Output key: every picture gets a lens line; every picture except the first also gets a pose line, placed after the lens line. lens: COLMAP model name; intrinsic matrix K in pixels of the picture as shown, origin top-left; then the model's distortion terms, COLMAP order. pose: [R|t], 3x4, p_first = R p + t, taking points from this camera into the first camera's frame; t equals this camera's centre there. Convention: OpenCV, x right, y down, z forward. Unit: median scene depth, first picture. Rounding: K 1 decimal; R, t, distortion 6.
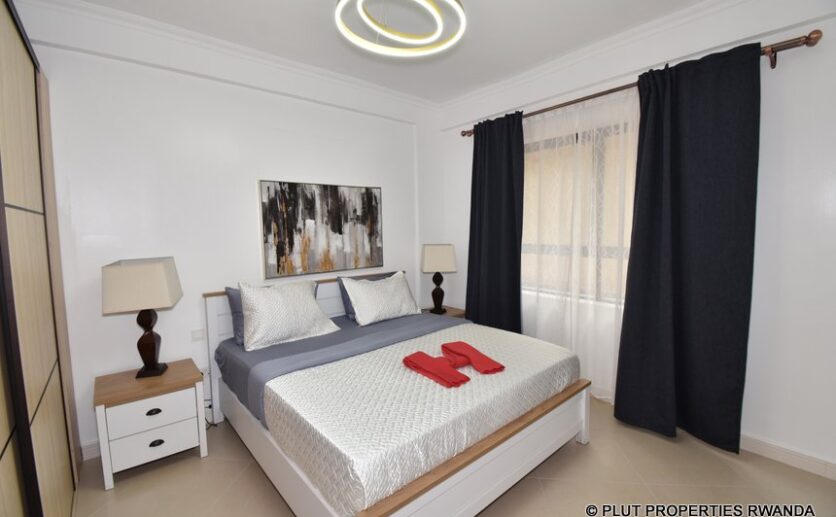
lens RADIAL K [[369.5, 0, 418.0], [0, 369.5, 258.5], [0, 0, 1]] dist [0.016581, -0.022593]
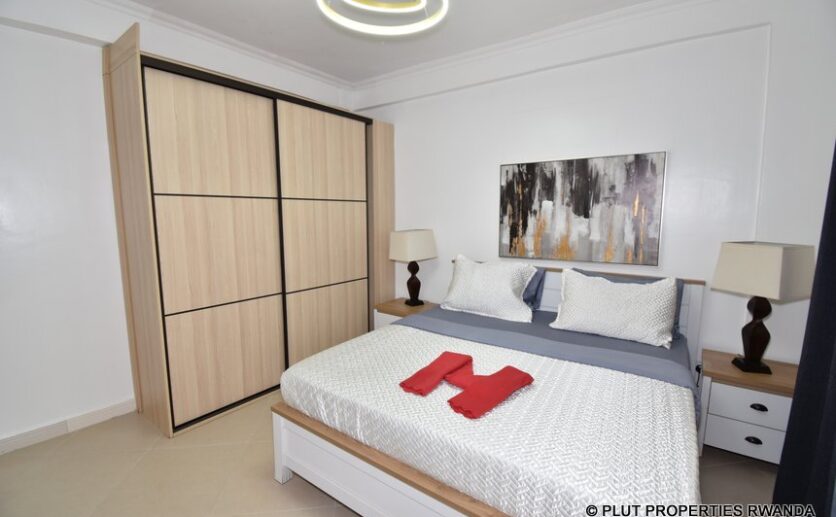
lens RADIAL K [[369.5, 0, 418.0], [0, 369.5, 258.5], [0, 0, 1]] dist [0.016581, -0.022593]
pose [[0.231280, 0.130793, -0.964055, 0.548755], [-0.087901, 0.989678, 0.113181, -0.039051], [0.968908, 0.058565, 0.240389, 0.477681]]
